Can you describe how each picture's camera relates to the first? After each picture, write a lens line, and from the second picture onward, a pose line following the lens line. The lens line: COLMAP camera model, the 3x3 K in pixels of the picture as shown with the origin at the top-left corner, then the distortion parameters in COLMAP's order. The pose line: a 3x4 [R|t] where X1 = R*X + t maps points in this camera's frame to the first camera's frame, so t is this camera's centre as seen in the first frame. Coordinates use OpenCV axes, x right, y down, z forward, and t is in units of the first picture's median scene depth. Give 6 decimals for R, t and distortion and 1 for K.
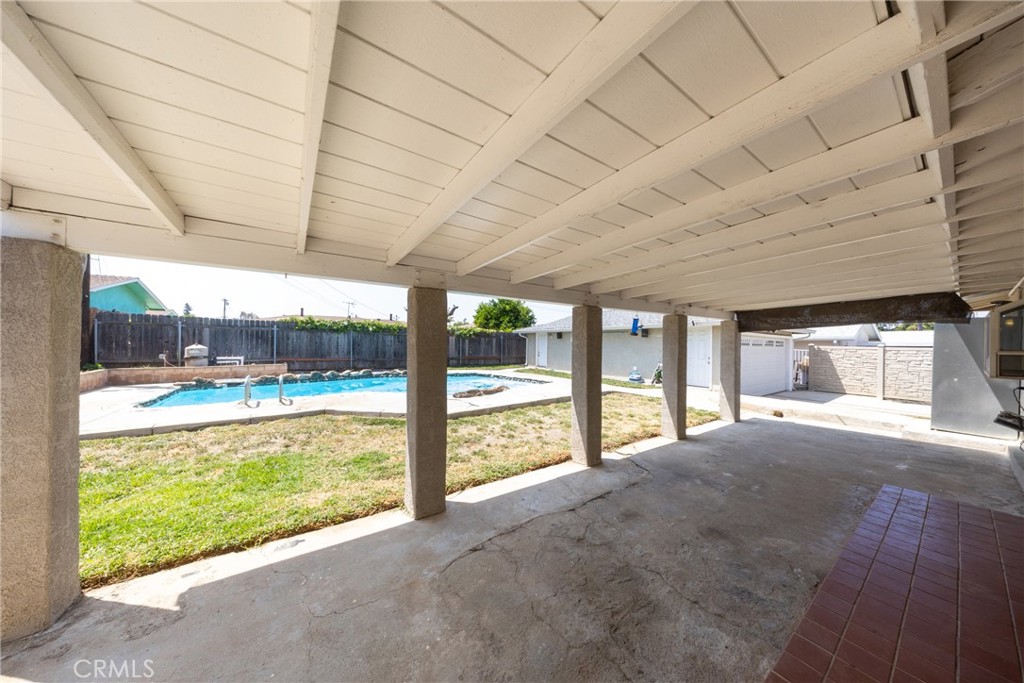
lens RADIAL K [[317.7, 0, 546.5], [0, 317.7, 343.1], [0, 0, 1]] dist [-0.017408, -0.000057]
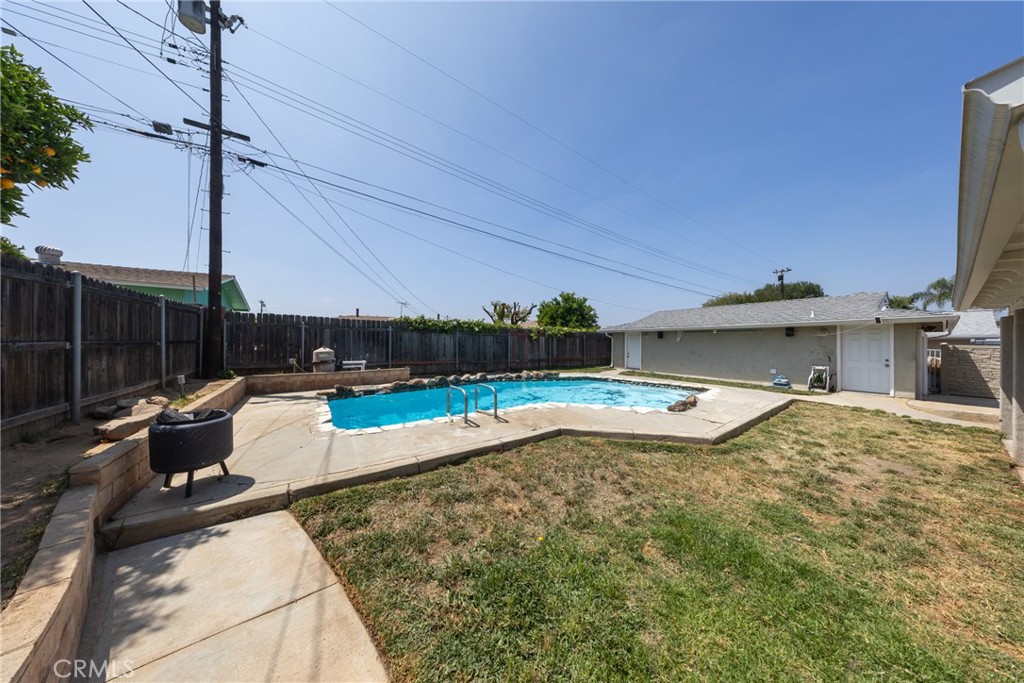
lens RADIAL K [[304.4, 0, 511.6], [0, 304.4, 343.4], [0, 0, 1]] dist [-0.008038, -0.000162]
pose [[0.998767, -0.004072, -0.049469, -0.446101], [0.004295, 0.999981, 0.004396, -0.006848], [0.049450, -0.004603, 0.998766, 0.124569]]
